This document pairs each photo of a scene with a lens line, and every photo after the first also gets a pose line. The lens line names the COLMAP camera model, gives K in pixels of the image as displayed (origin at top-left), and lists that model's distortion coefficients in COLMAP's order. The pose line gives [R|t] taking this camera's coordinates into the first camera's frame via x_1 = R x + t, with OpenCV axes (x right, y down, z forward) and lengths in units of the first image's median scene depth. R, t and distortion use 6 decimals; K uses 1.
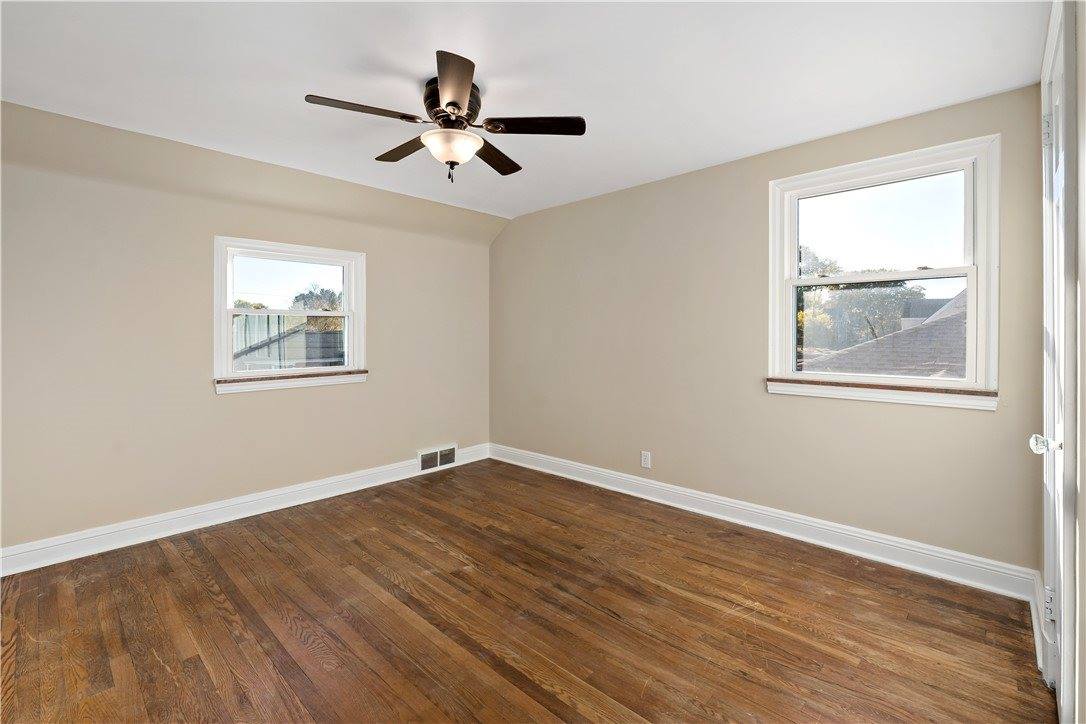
lens RADIAL K [[473.3, 0, 549.1], [0, 473.3, 334.8], [0, 0, 1]] dist [-0.000797, -0.000321]
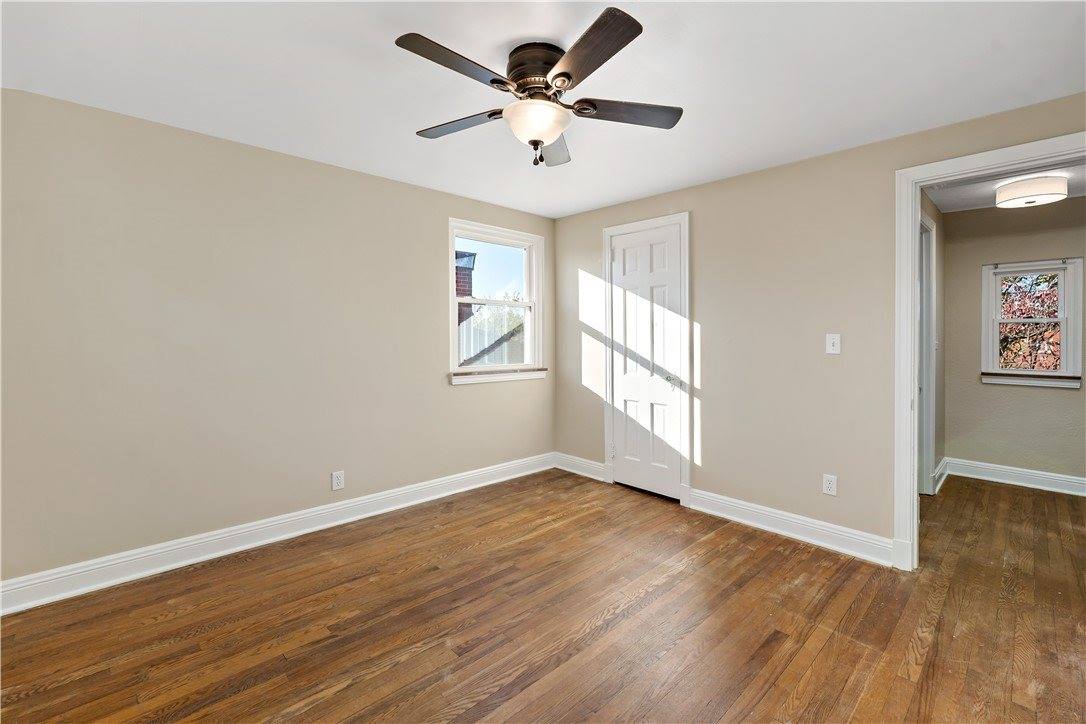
lens RADIAL K [[473.3, 0, 549.1], [0, 473.3, 334.8], [0, 0, 1]] dist [-0.000797, -0.000321]
pose [[0.051235, 0.010879, 0.998627, -0.934092], [-0.000559, 0.999941, -0.010865, 0.004345], [-0.998686, -0.000002, 0.051238, 0.802809]]
